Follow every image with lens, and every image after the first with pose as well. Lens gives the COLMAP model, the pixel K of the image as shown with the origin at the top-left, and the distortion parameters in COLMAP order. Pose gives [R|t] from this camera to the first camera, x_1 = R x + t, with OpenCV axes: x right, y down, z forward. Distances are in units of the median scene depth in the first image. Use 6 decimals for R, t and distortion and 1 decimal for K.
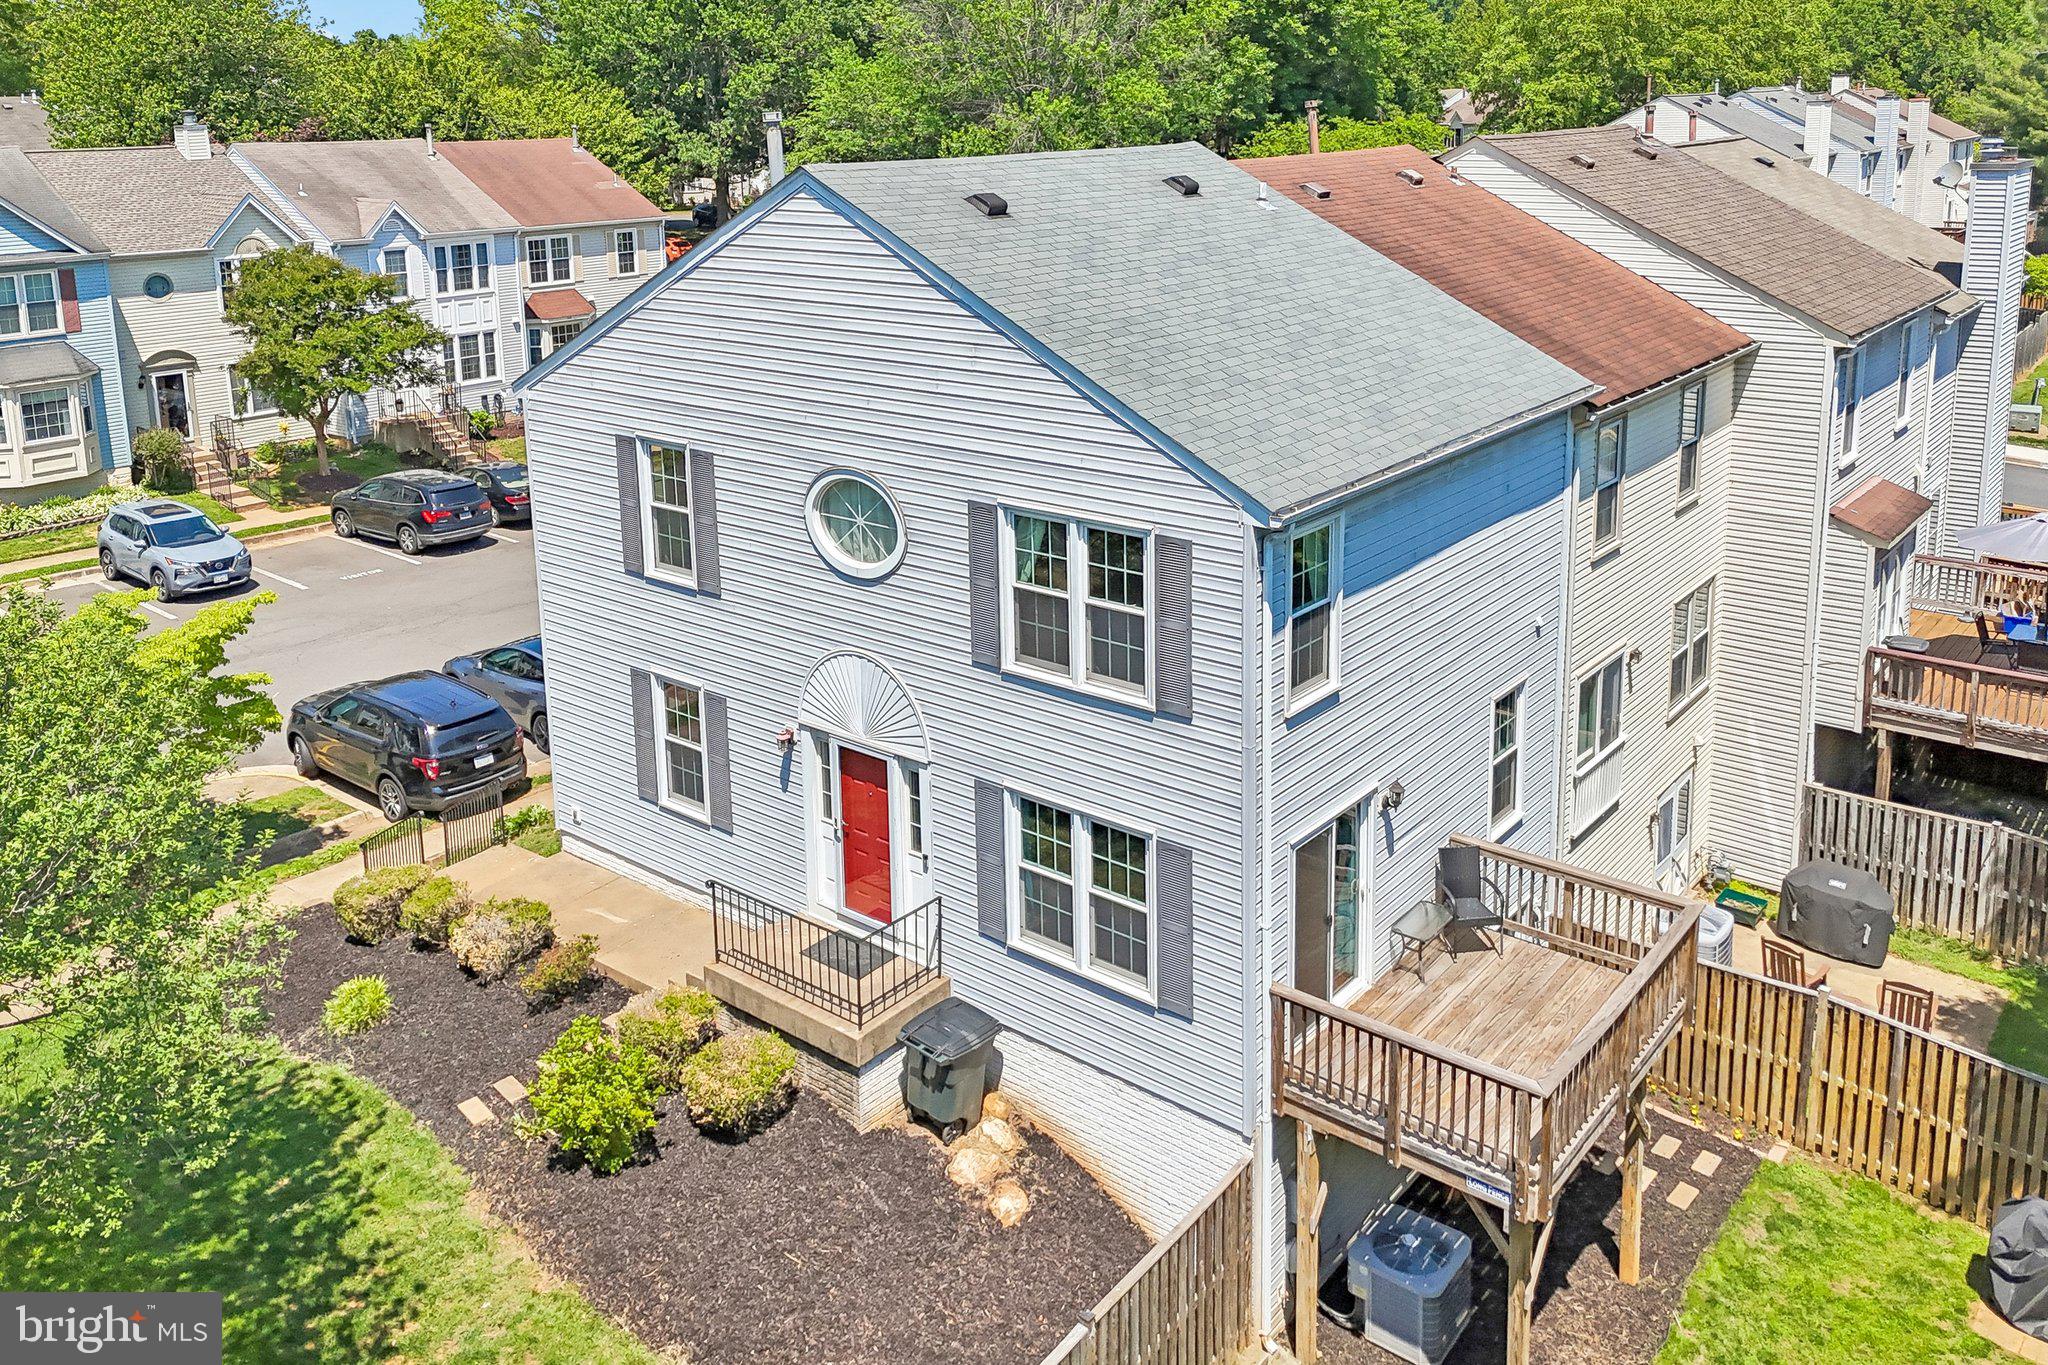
lens RADIAL K [[1616.8, 0, 1051.7], [0, 1616.8, 419.6], [0, 0, 1]] dist [0.075838, -0.065737]
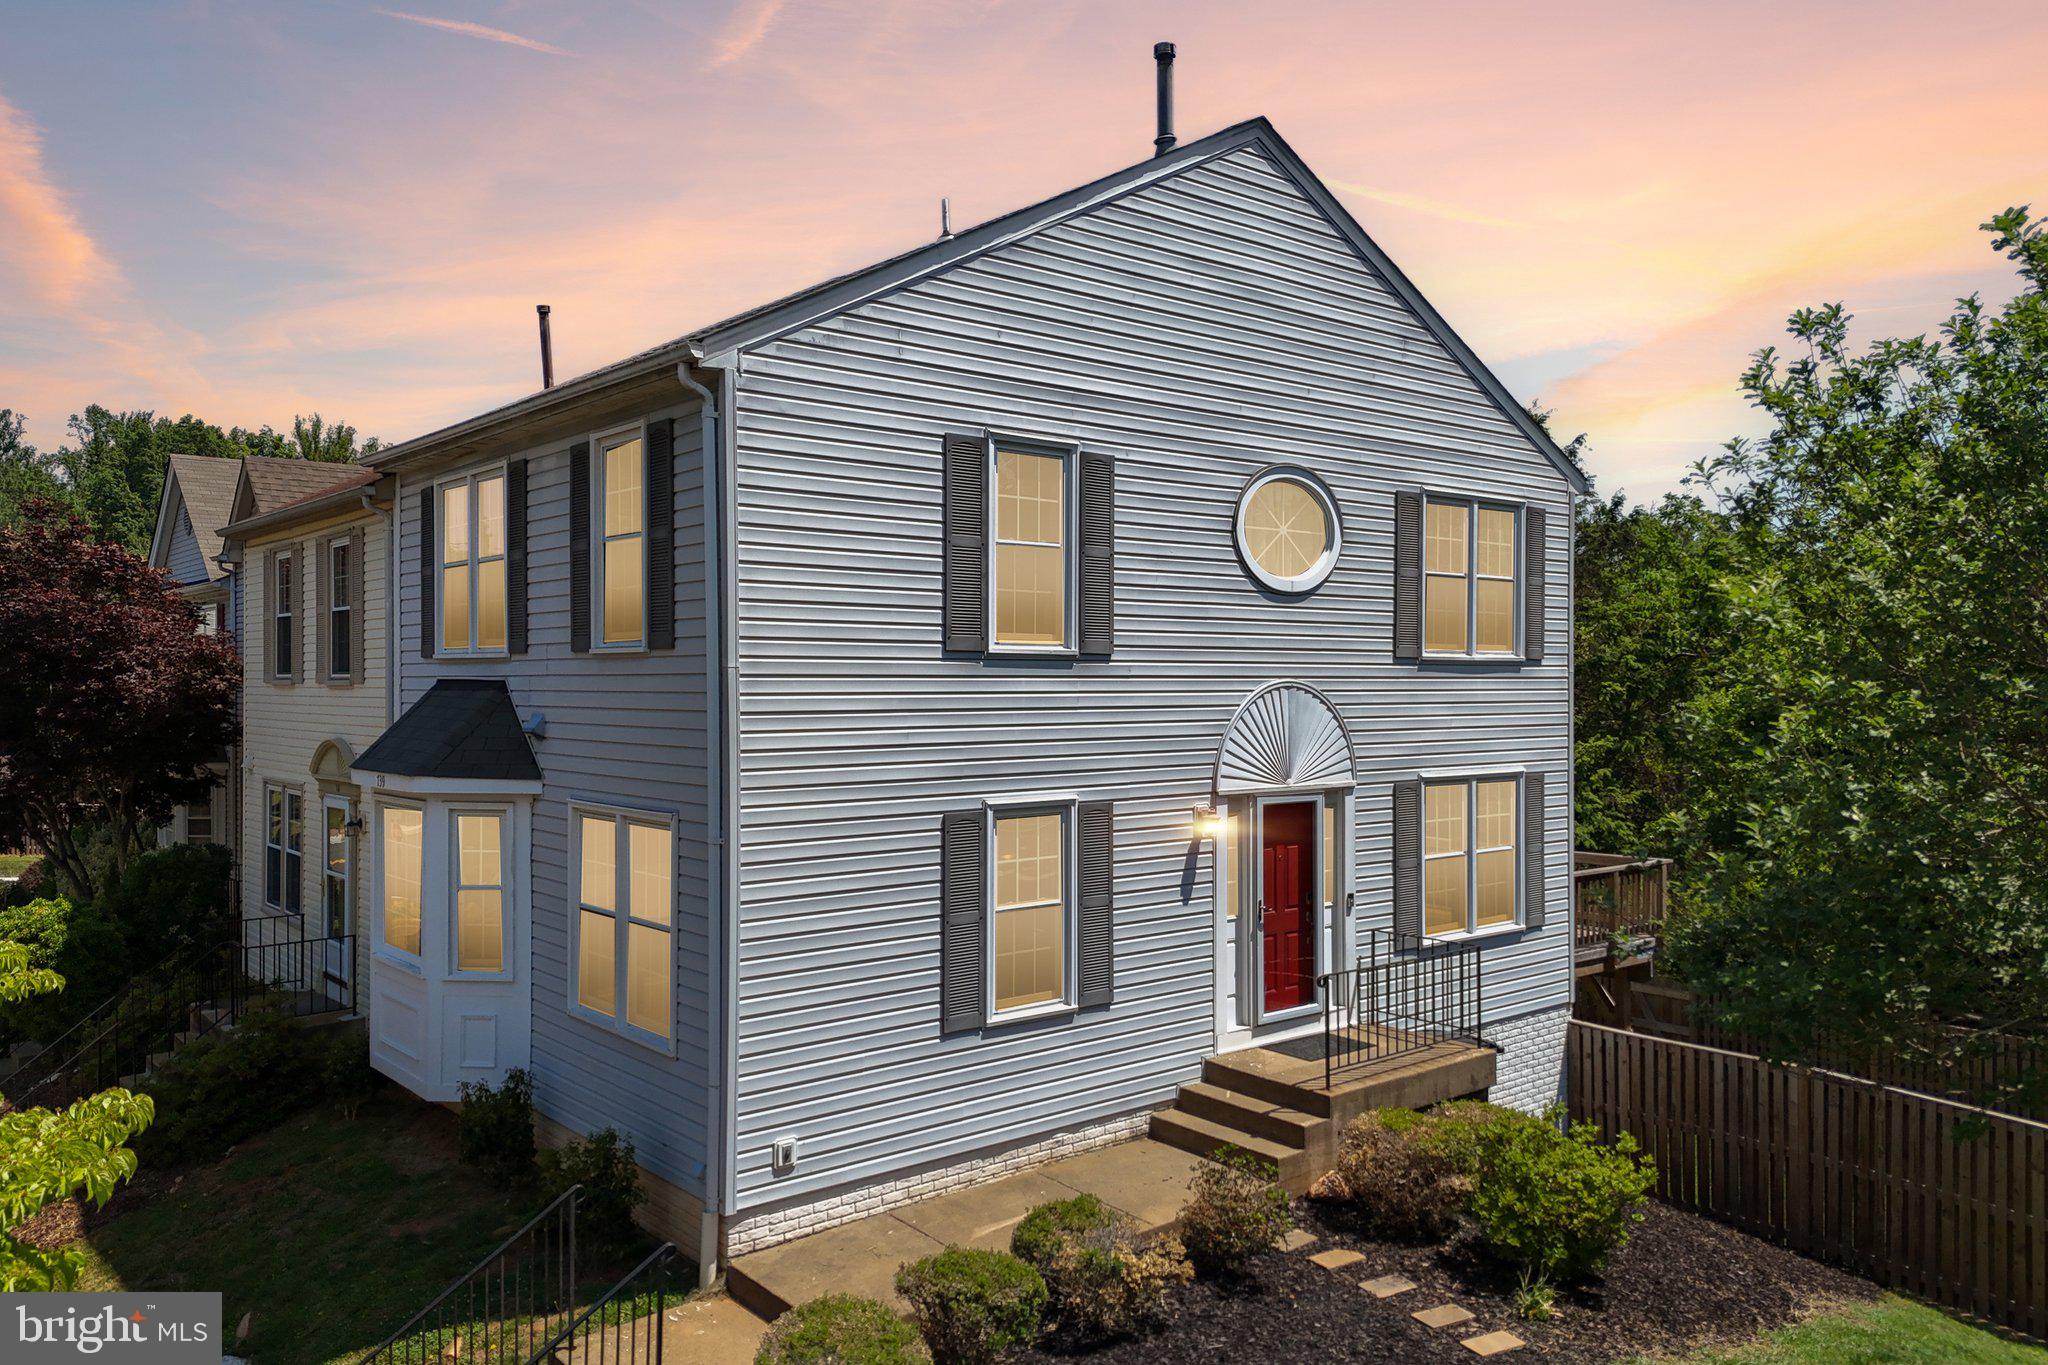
lens RADIAL K [[1495.9, 0, 1032.7], [0, 1495.9, 692.4], [0, 0, 1]] dist [0.082413, -0.068565]
pose [[0.193269, 0.010311, 0.981092, -0.980269], [0.188030, 0.981021, -0.047352, 0.166763], [-0.962960, 0.193627, 0.187662, 1.016818]]
